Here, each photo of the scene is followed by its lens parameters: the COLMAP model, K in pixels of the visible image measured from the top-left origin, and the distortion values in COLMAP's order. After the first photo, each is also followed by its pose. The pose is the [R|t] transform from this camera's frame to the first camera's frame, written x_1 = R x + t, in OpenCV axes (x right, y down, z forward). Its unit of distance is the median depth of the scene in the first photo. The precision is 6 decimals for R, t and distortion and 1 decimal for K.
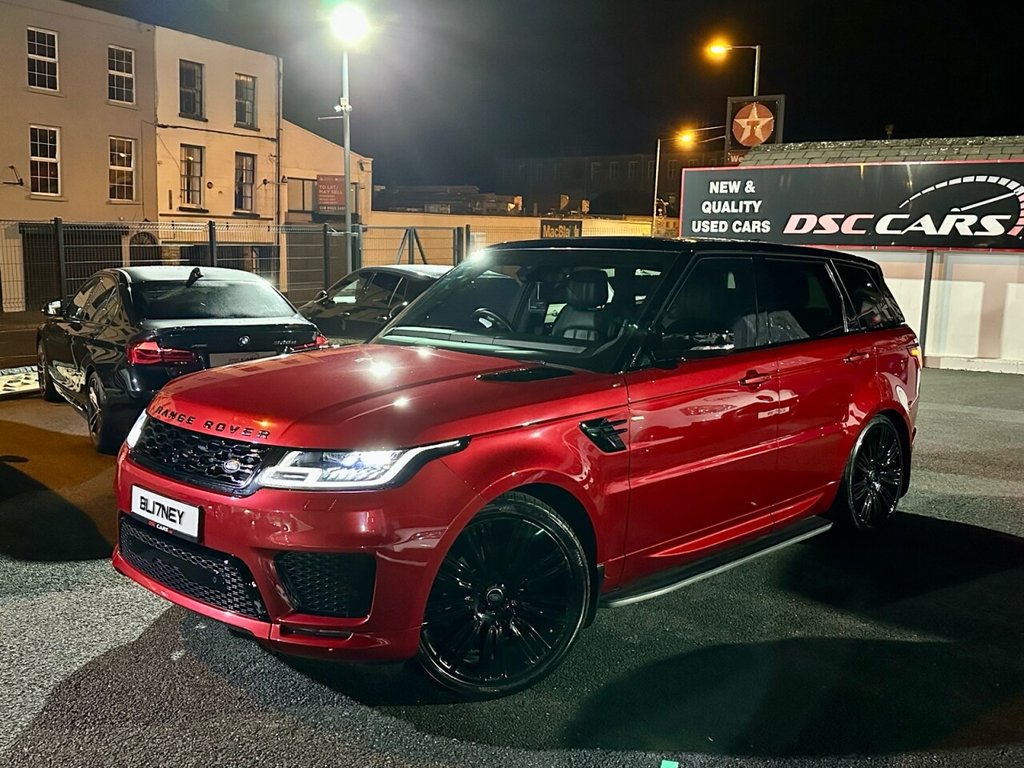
lens RADIAL K [[951.6, 0, 514.7], [0, 951.6, 383.9], [0, 0, 1]] dist [0.040251, 0.000000]
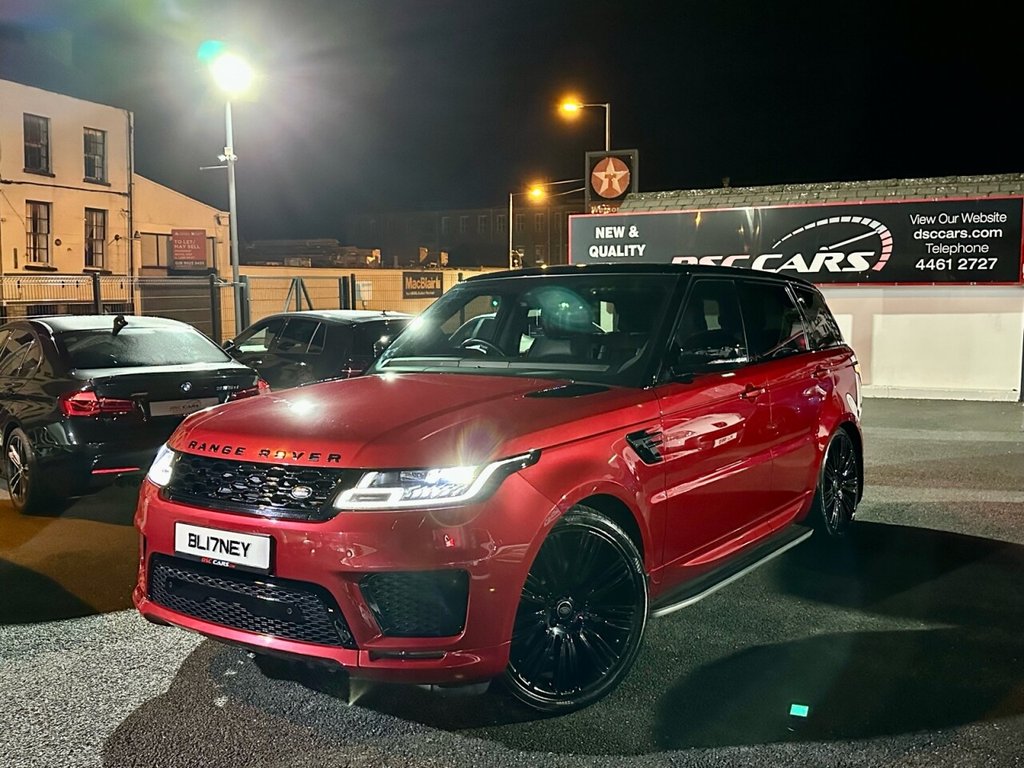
lens RADIAL K [[951.6, 0, 508.7], [0, 951.6, 376.6], [0, 0, 1]] dist [0.040251, 0.000000]
pose [[0.987845, -0.038286, 0.150651, -0.154488], [0.047719, 0.997087, -0.059505, 0.024231], [-0.147934, 0.065970, 0.986795, -0.002078]]
